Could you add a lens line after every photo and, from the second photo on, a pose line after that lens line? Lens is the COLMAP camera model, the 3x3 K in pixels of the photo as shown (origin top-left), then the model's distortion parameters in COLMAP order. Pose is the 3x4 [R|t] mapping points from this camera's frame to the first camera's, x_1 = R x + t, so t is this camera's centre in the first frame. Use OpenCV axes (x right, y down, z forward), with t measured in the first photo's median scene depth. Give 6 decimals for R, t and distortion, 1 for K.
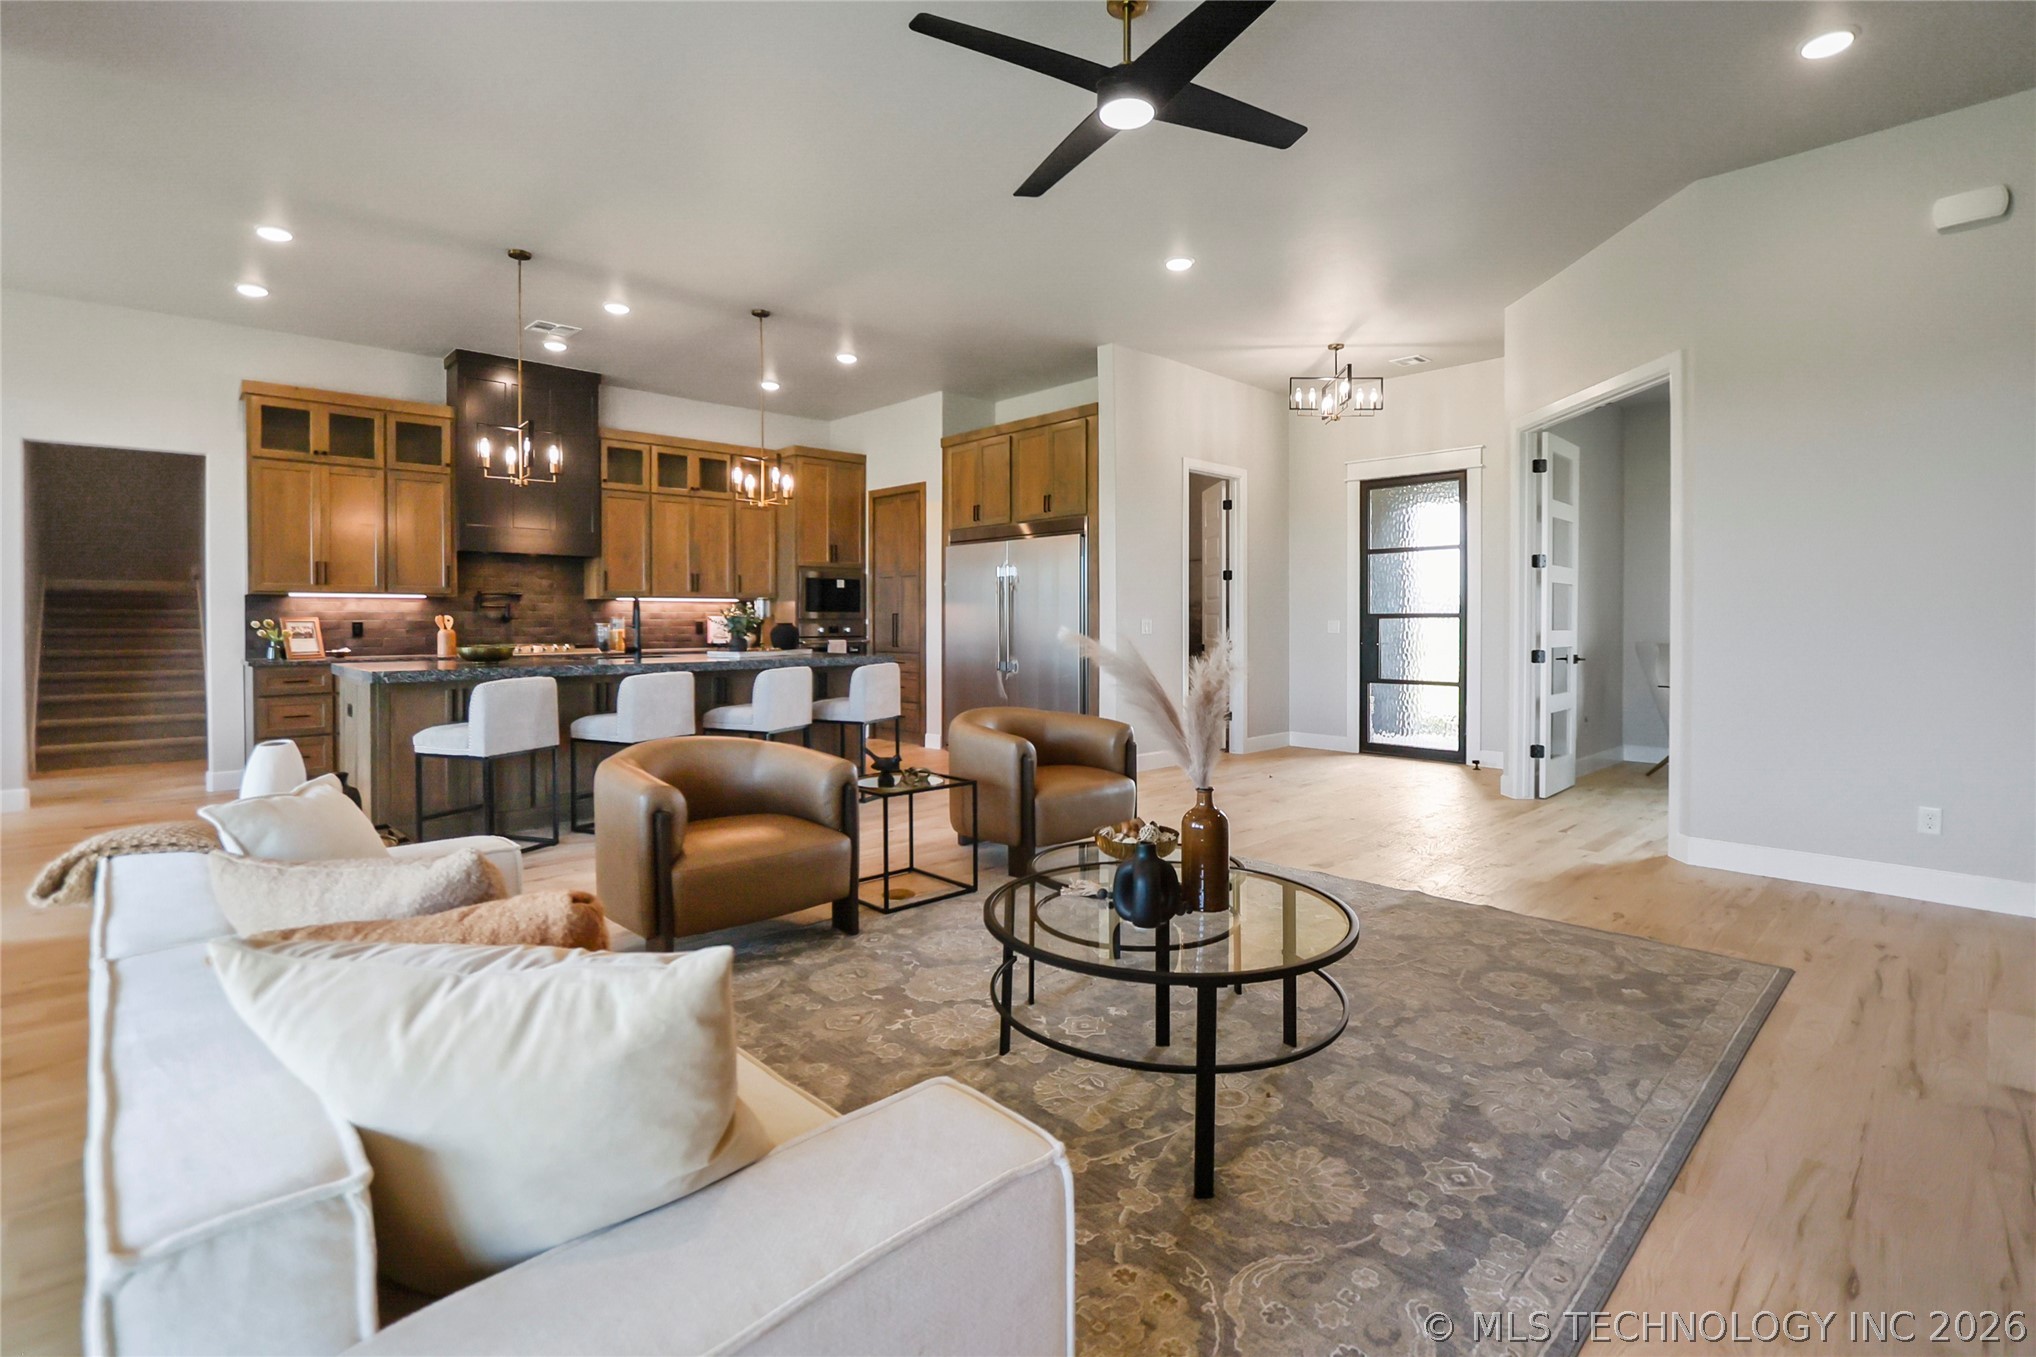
lens RADIAL K [[944.9, 0, 1025.7], [0, 944.9, 626.1], [0, 0, 1]] dist [-0.013706, 0.000215]
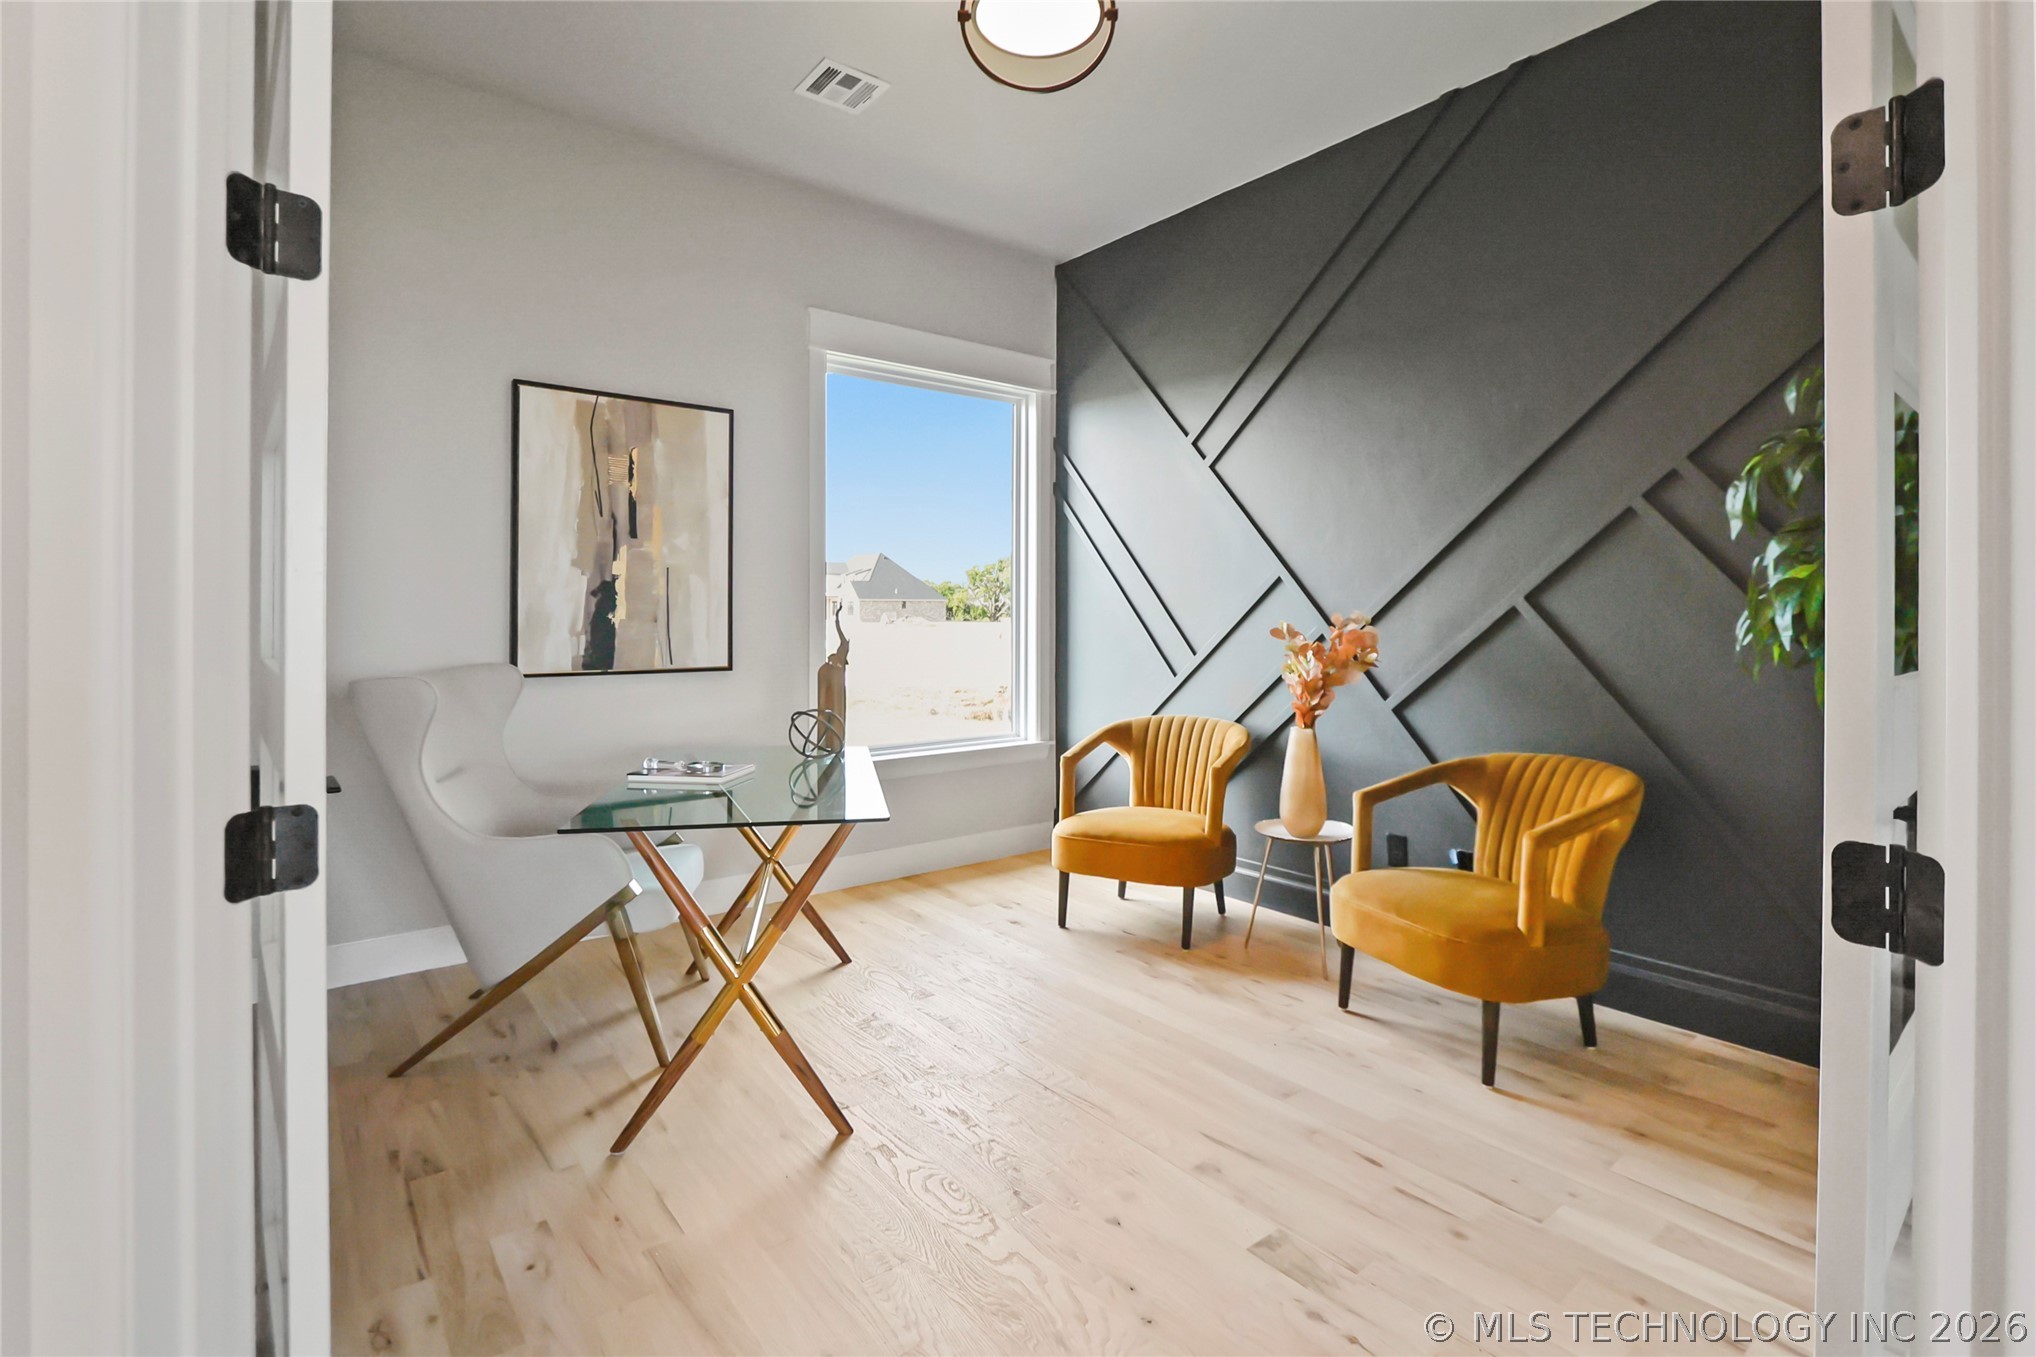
lens RADIAL K [[955.9, 0, 1030.5], [0, 955.9, 615.6], [0, 0, 1]] dist [-0.018545, 0.000007]
pose [[0.083617, -0.003331, 0.996492, 0.340683], [0.003570, 0.999989, 0.003043, -0.005128], [-0.996492, 0.003303, 0.083628, 0.726974]]
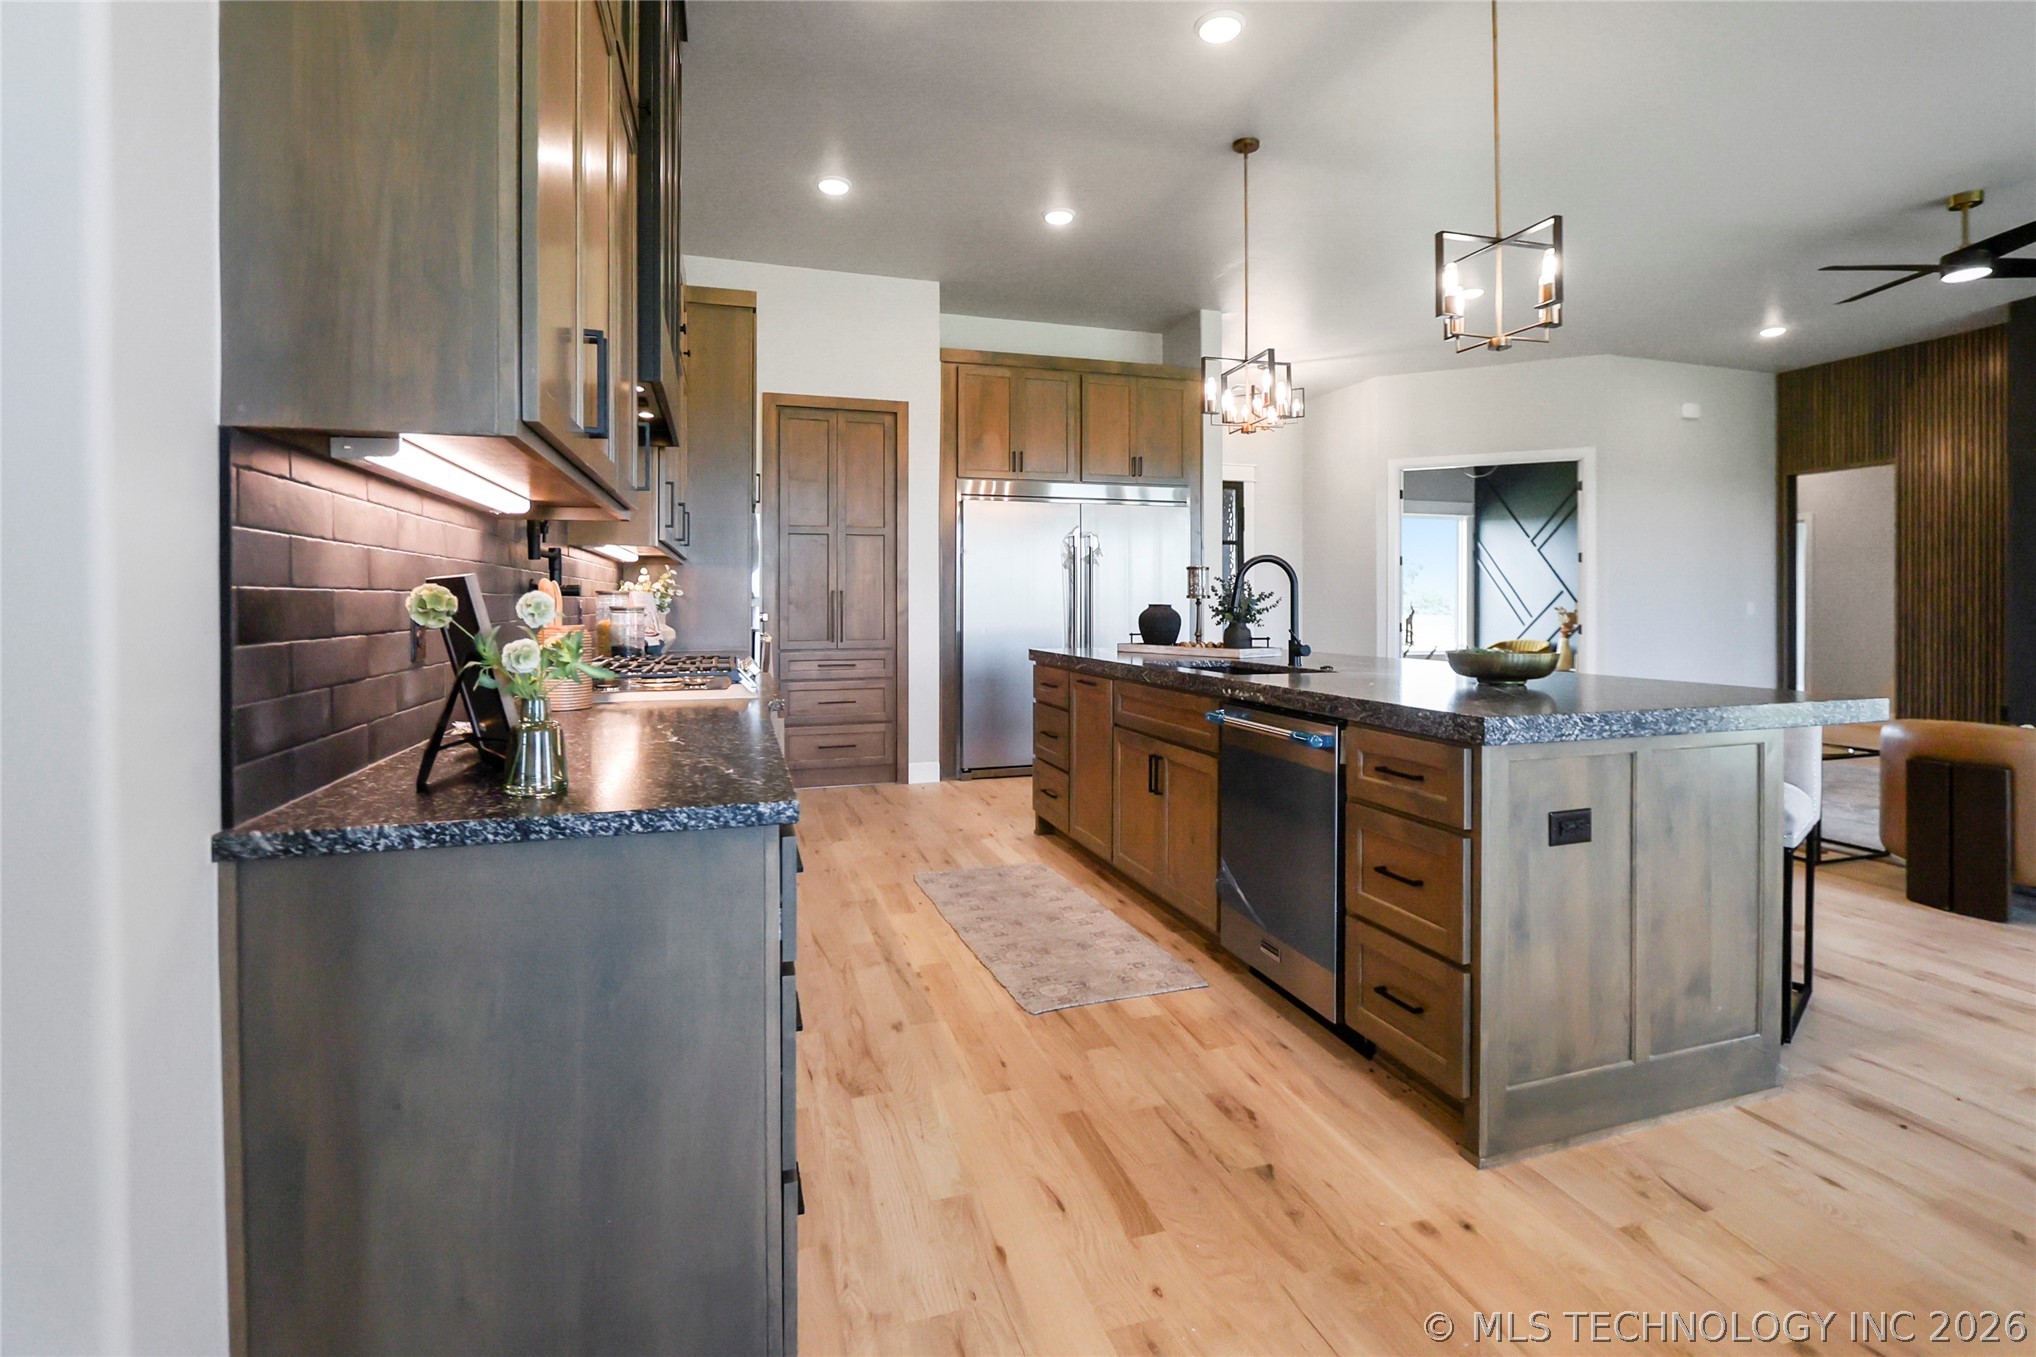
lens RADIAL K [[949.1, 0, 1045.0], [0, 949.1, 612.1], [0, 0, 1]] dist [-0.013531, 0.000086]
pose [[0.430047, -0.007506, 0.902775, -0.831268], [0.004485, 0.999971, 0.006178, -0.002045], [-0.902795, 0.001392, 0.430068, 0.730399]]
